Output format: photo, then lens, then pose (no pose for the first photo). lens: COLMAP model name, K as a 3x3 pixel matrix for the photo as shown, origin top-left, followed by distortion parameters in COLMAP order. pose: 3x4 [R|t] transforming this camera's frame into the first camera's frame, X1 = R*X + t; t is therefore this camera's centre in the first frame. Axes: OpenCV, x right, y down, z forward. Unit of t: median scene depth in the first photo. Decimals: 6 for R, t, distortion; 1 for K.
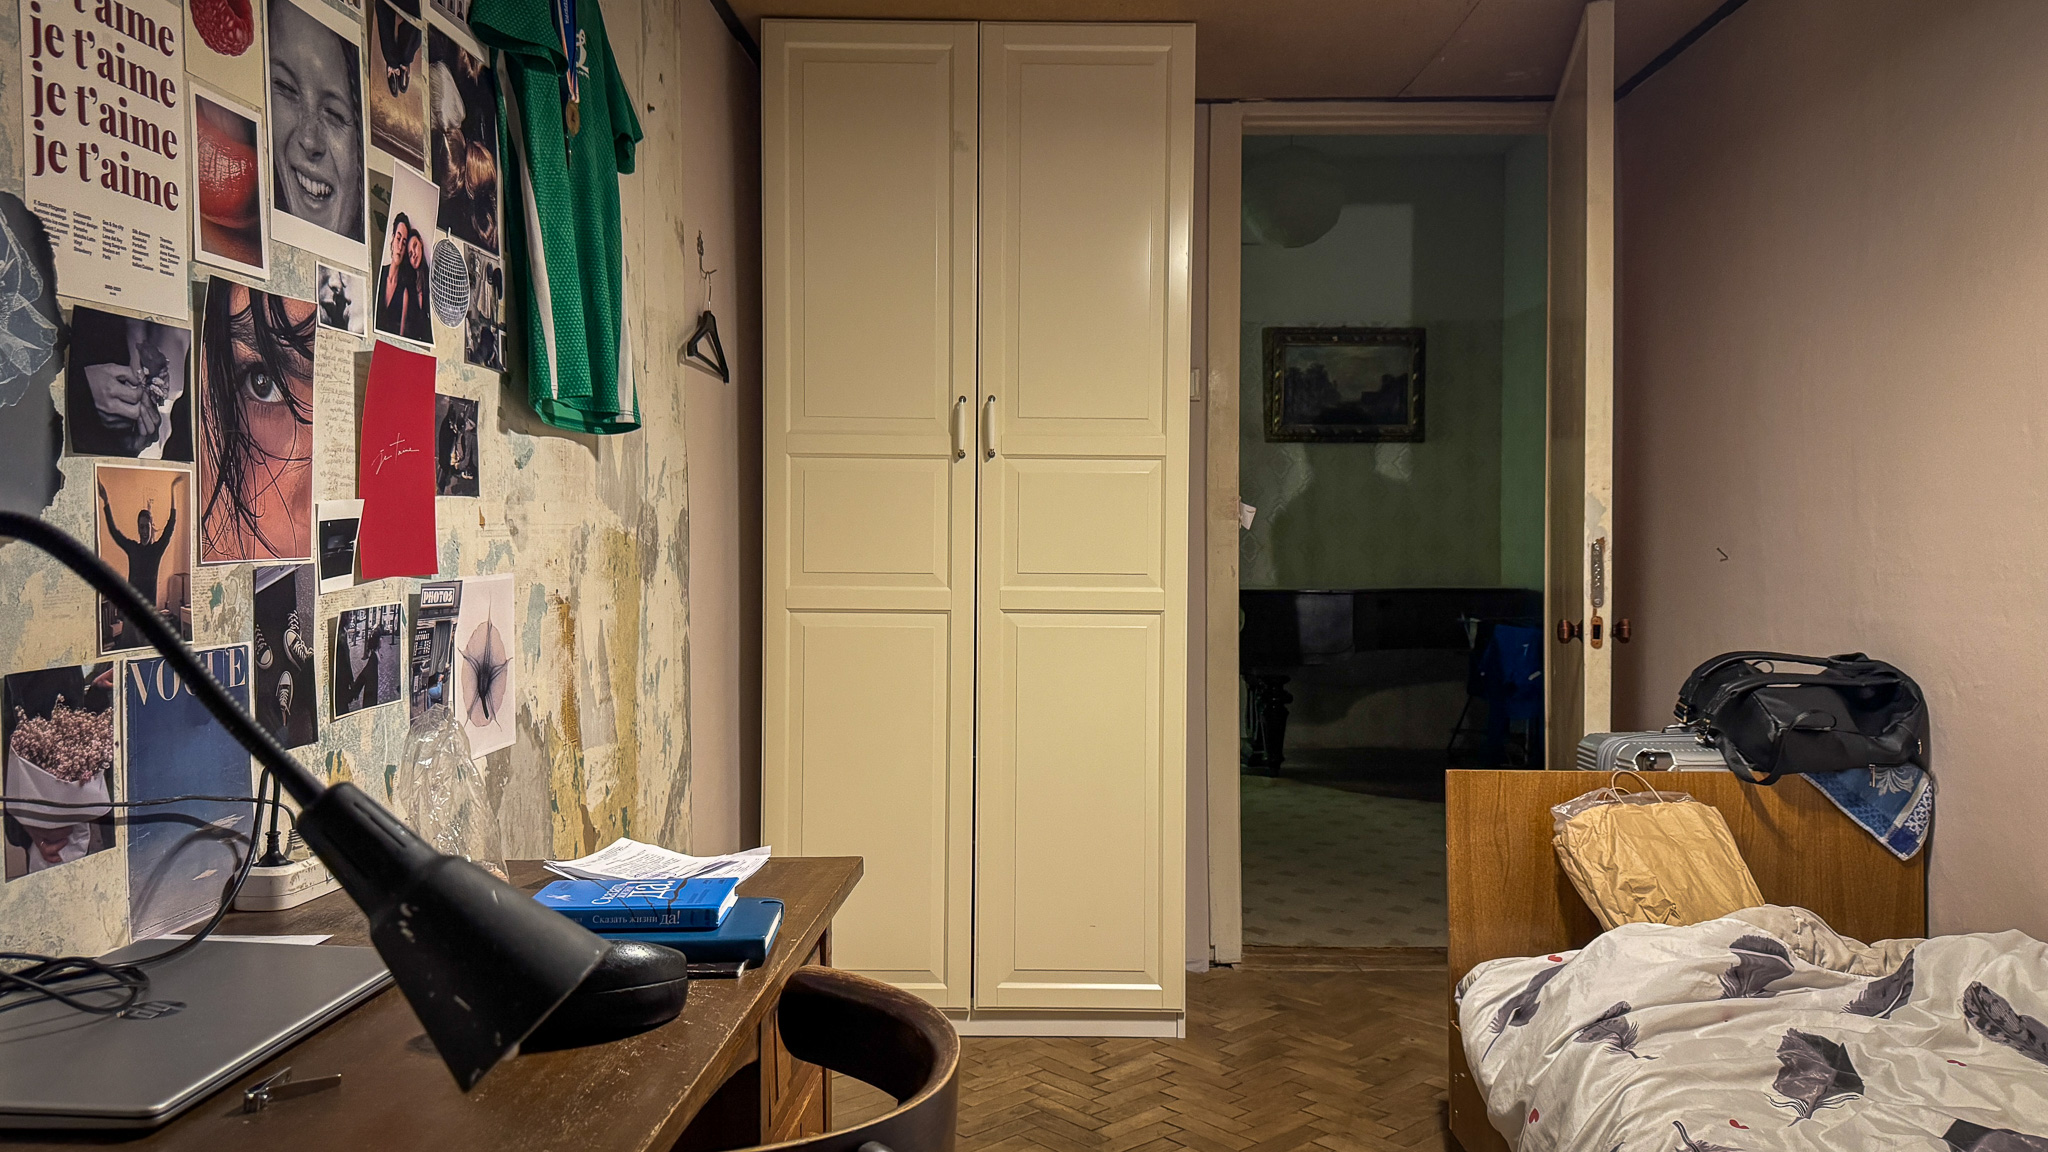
lens RADIAL K [[1452.9, 0, 1027.7], [0, 1452.9, 579.2], [0, 0, 1]] dist [0.125484, -0.130734]
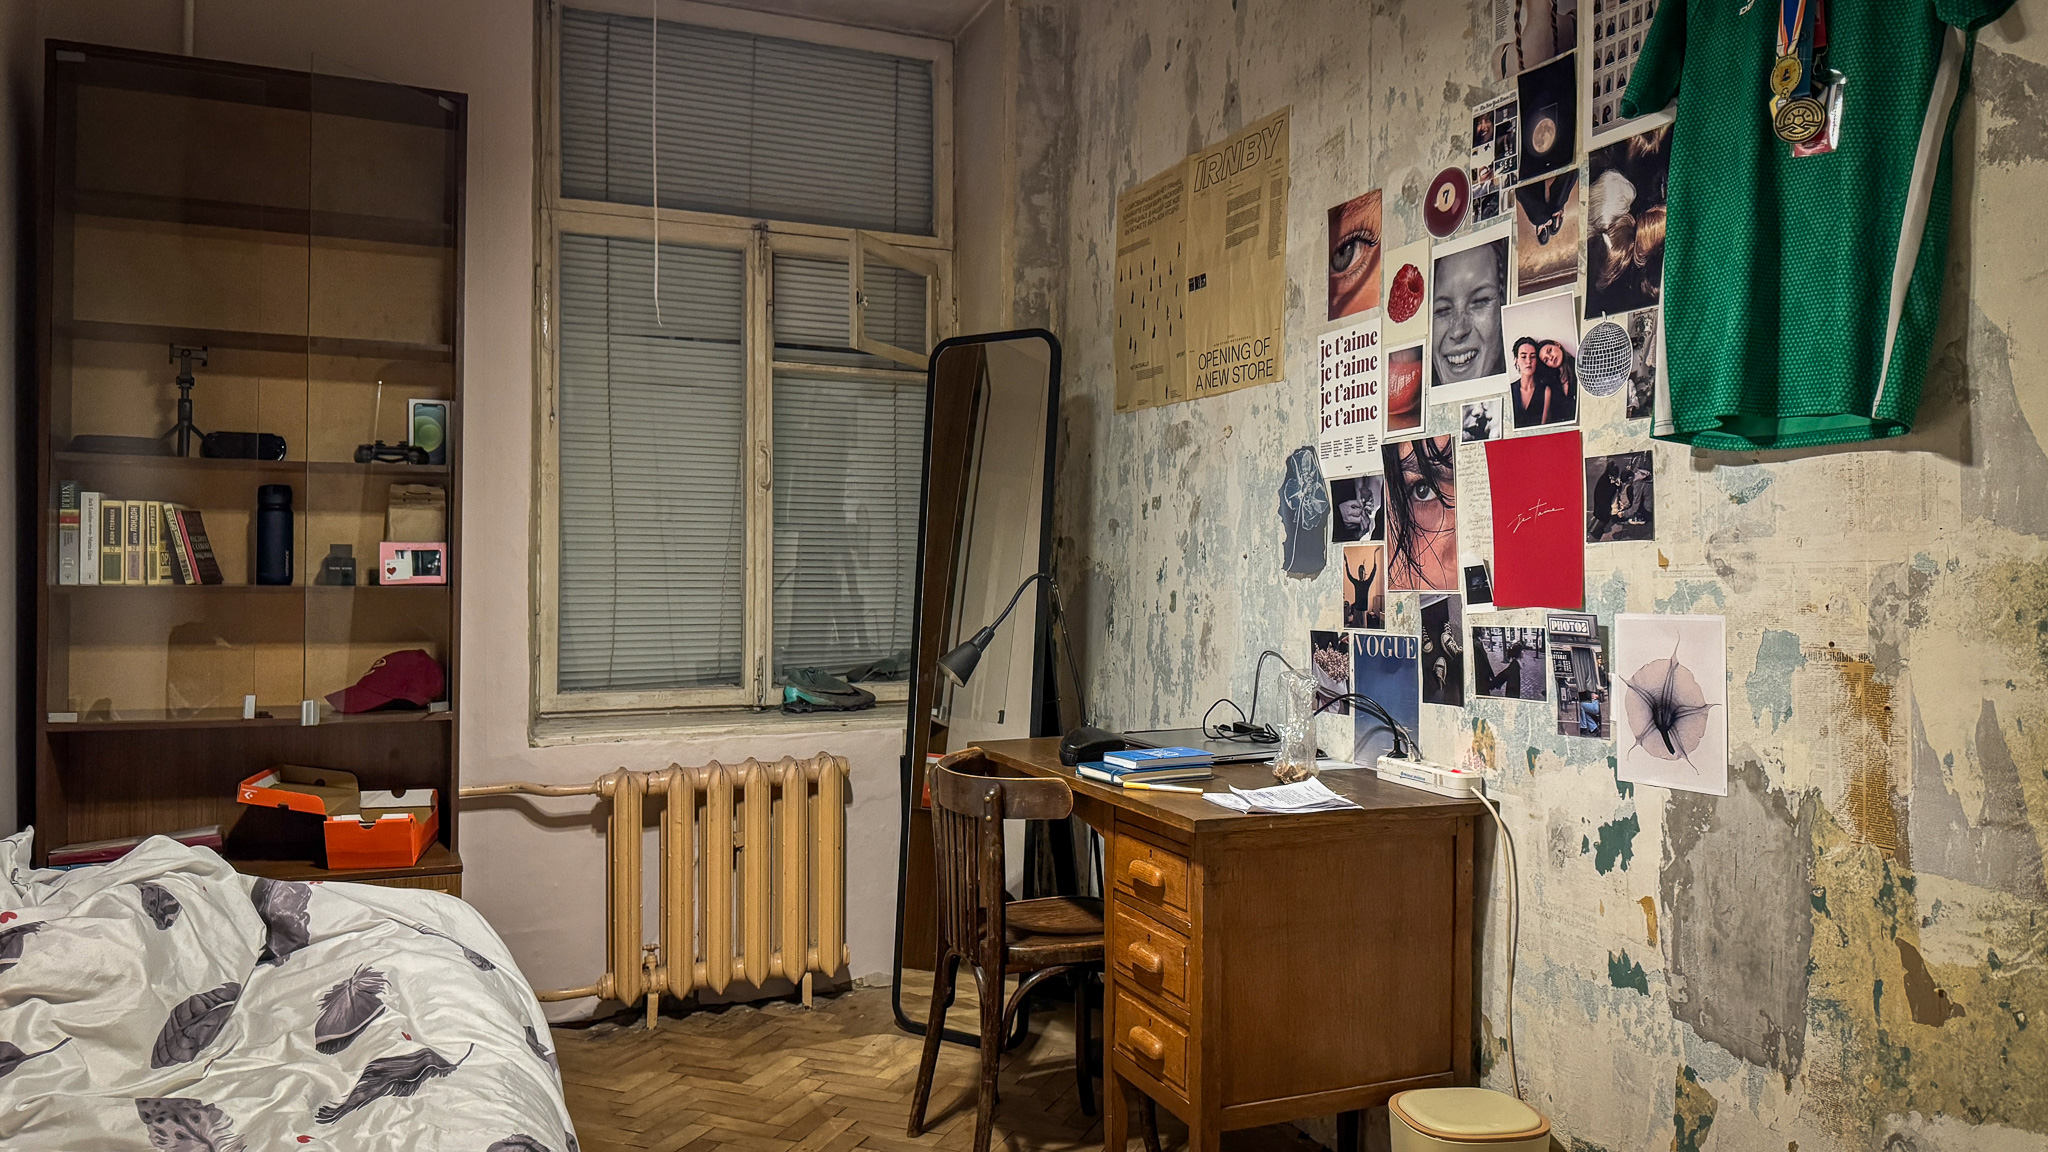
lens RADIAL K [[1452.9, 0, 1027.7], [0, 1452.9, 579.2], [0, 0, 1]] dist [0.125484, -0.130734]
pose [[-0.900921, 0.004673, -0.433958, 0.618829], [-0.008883, 0.999534, 0.029205, -0.068015], [0.433892, 0.030166, -0.900460, 2.202265]]
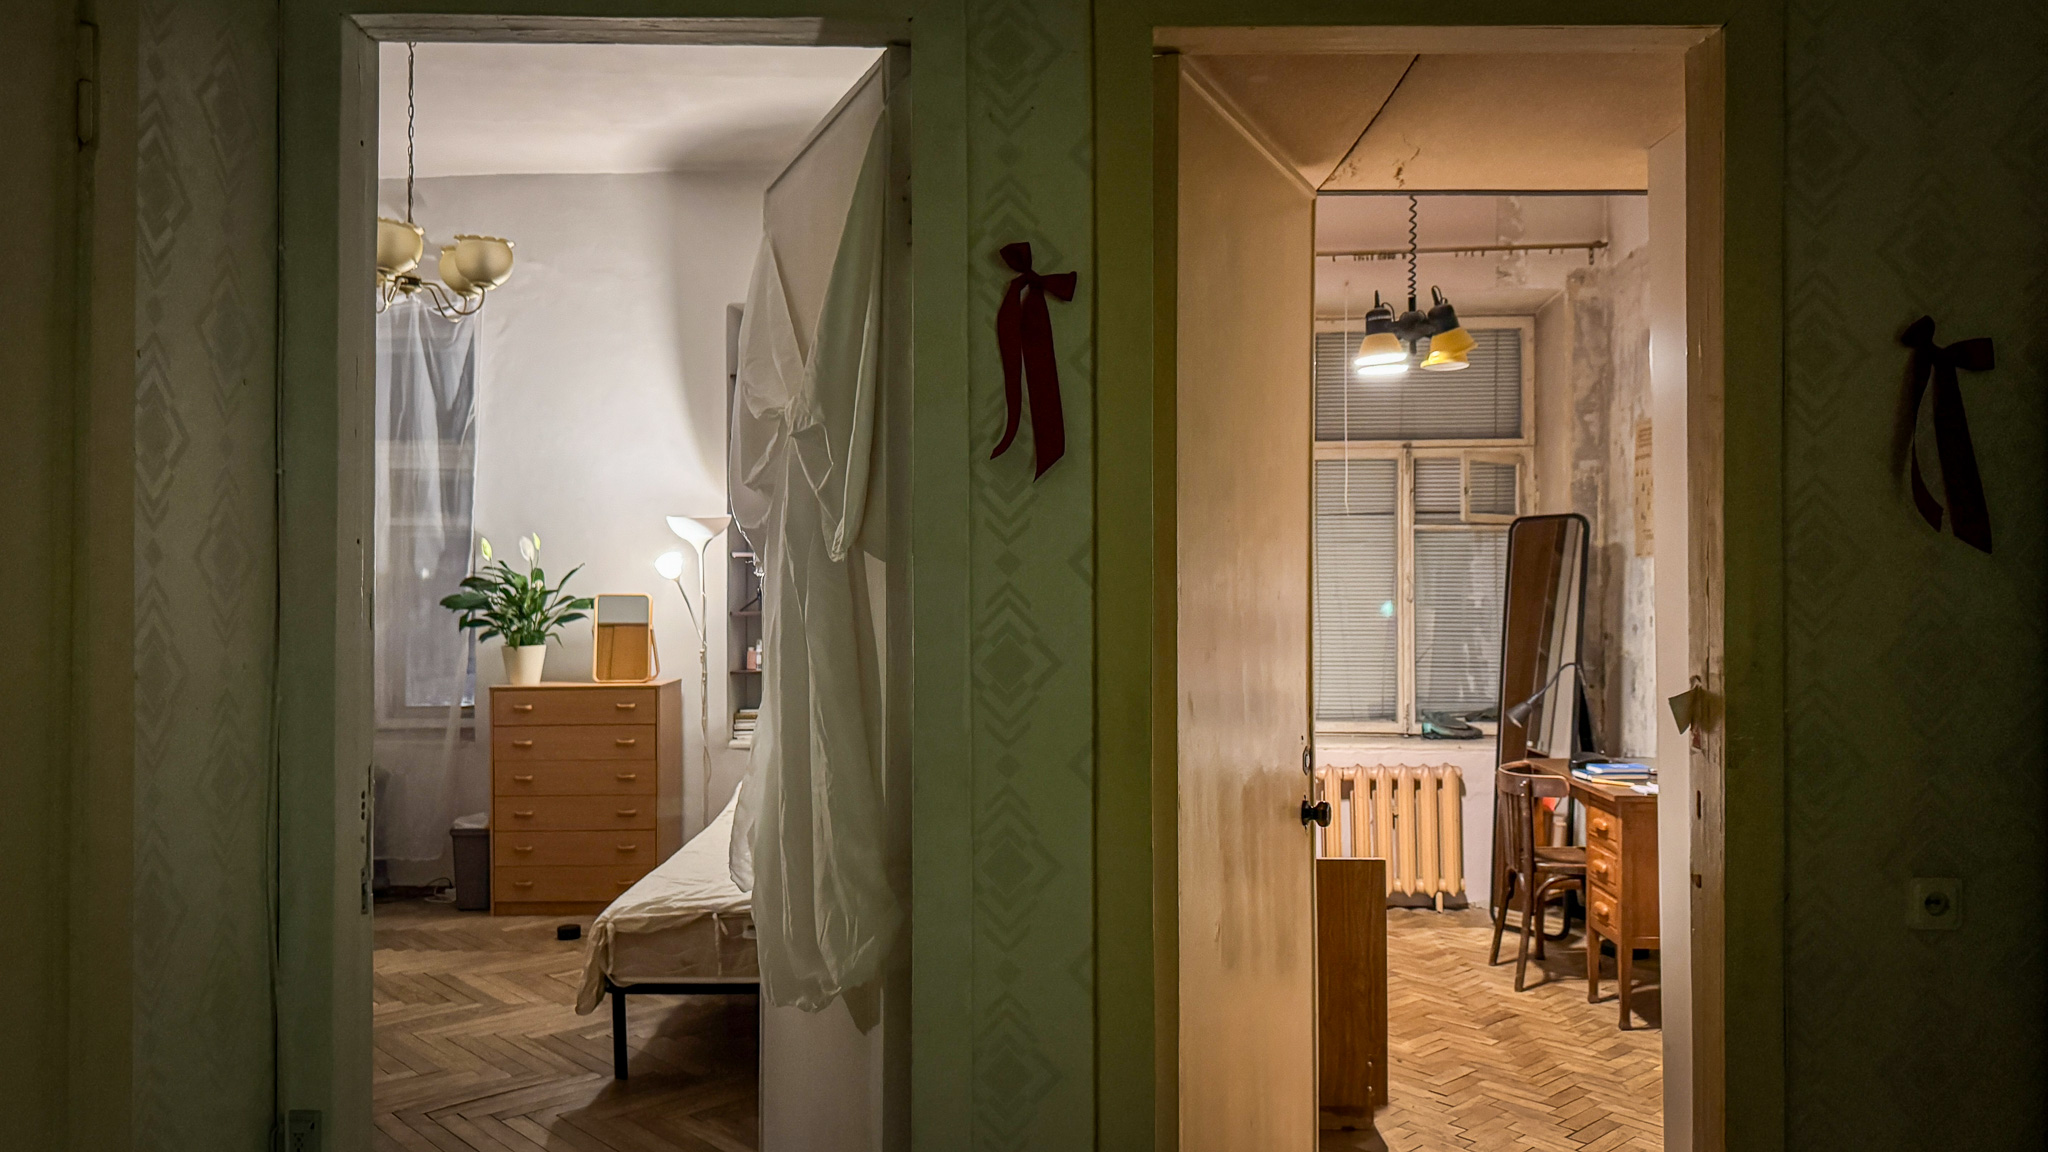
lens RADIAL K [[1452.9, 0, 1027.7], [0, 1452.9, 579.2], [0, 0, 1]] dist [0.125484, -0.130734]
pose [[-0.999972, 0.007215, 0.002073, 1.017039], [0.007232, 0.999939, 0.008299, -0.256301], [-0.002013, 0.008314, -0.999963, 3.925644]]
